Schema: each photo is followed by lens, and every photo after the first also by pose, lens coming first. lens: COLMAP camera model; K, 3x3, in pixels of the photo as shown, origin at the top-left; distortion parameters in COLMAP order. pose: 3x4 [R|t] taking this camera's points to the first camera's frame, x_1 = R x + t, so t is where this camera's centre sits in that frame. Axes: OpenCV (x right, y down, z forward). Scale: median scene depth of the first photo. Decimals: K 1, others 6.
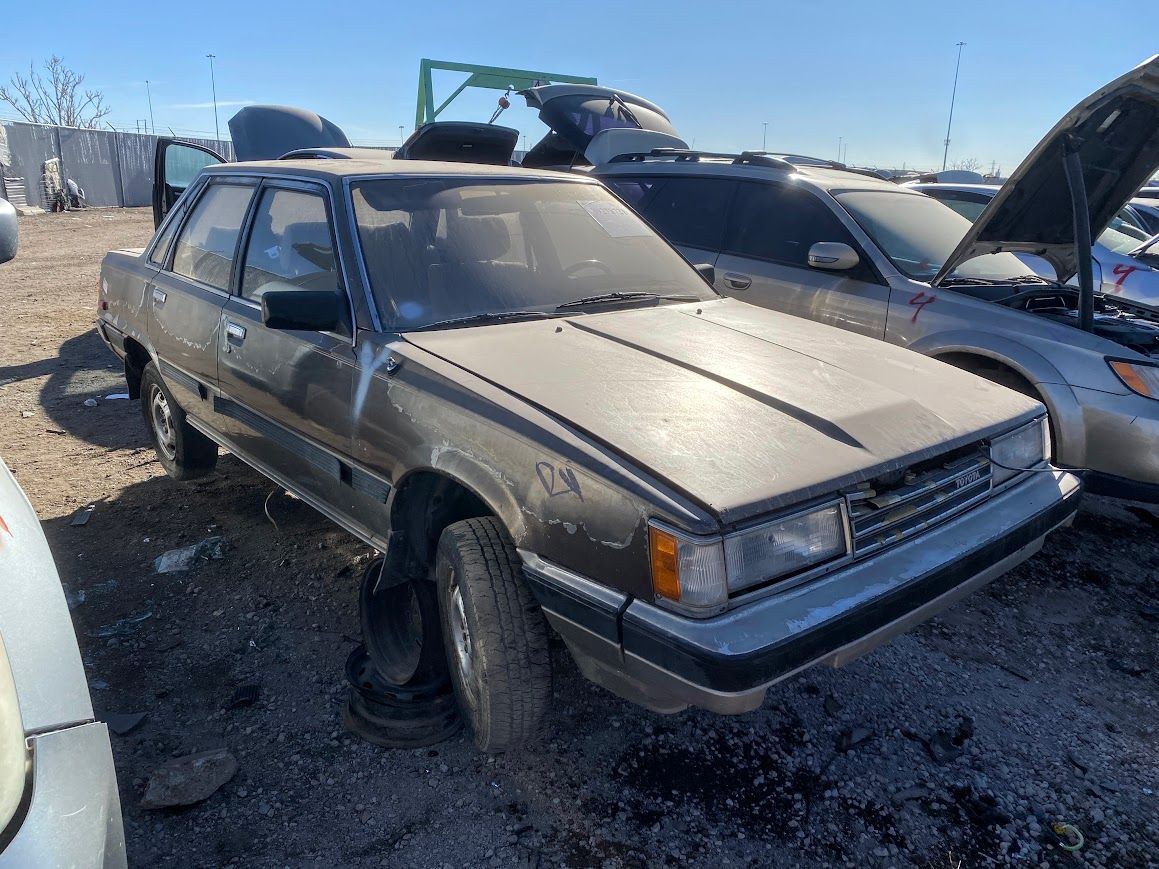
lens RADIAL K [[882.7, 0, 582.0], [0, 882.7, 437.8], [0, 0, 1]] dist [0.012266, -0.011199]
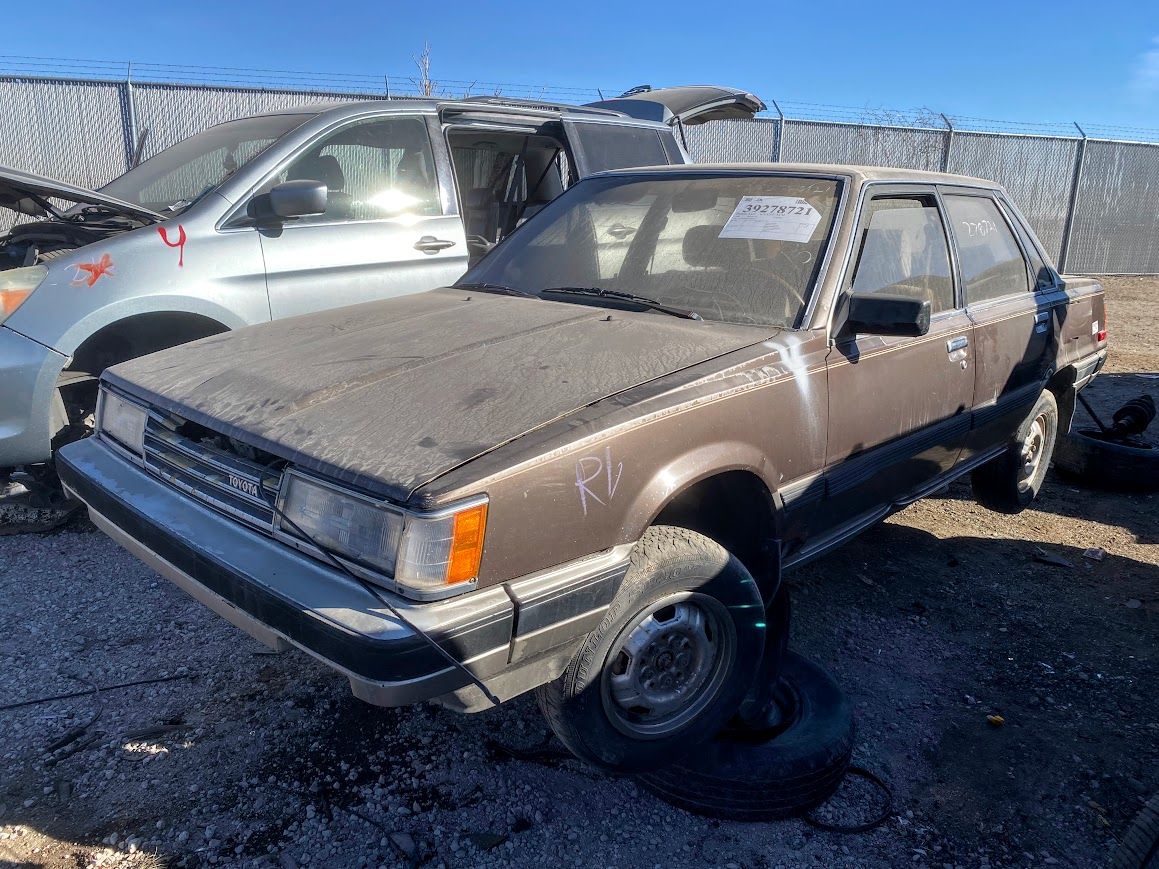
lens RADIAL K [[882.7, 0, 576.9], [0, 882.7, 433.2], [0, 0, 1]] dist [0.012266, -0.011199]
pose [[0.100066, 0.232721, -0.967382, 1.205059], [-0.304280, 0.932839, 0.192936, -0.243751], [0.947312, 0.275049, 0.164158, 1.096004]]
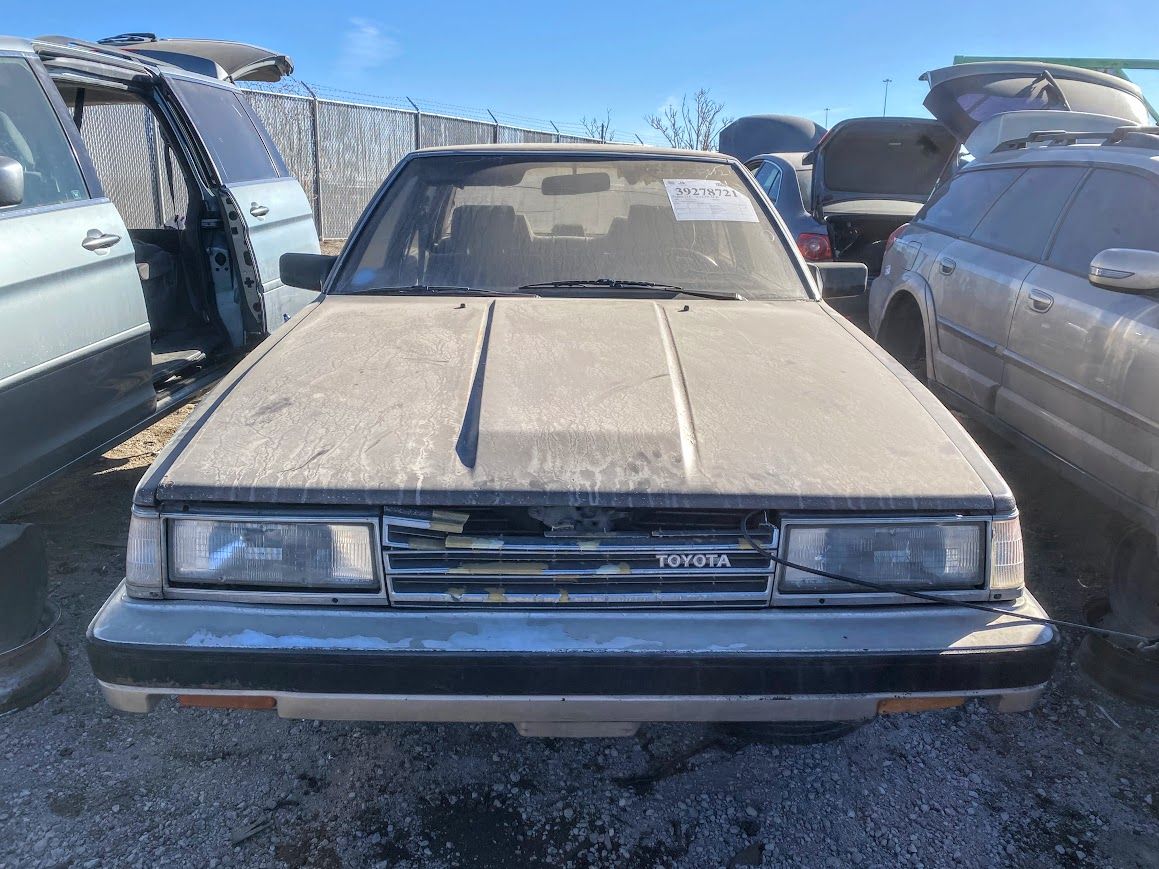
lens RADIAL K [[882.7, 0, 581.0], [0, 882.7, 430.9], [0, 0, 1]] dist [0.012266, -0.011199]
pose [[0.769028, 0.164427, -0.617705, 0.730801], [-0.182027, 0.982672, 0.034958, -0.054660], [0.612750, 0.085555, 0.785632, 0.399025]]
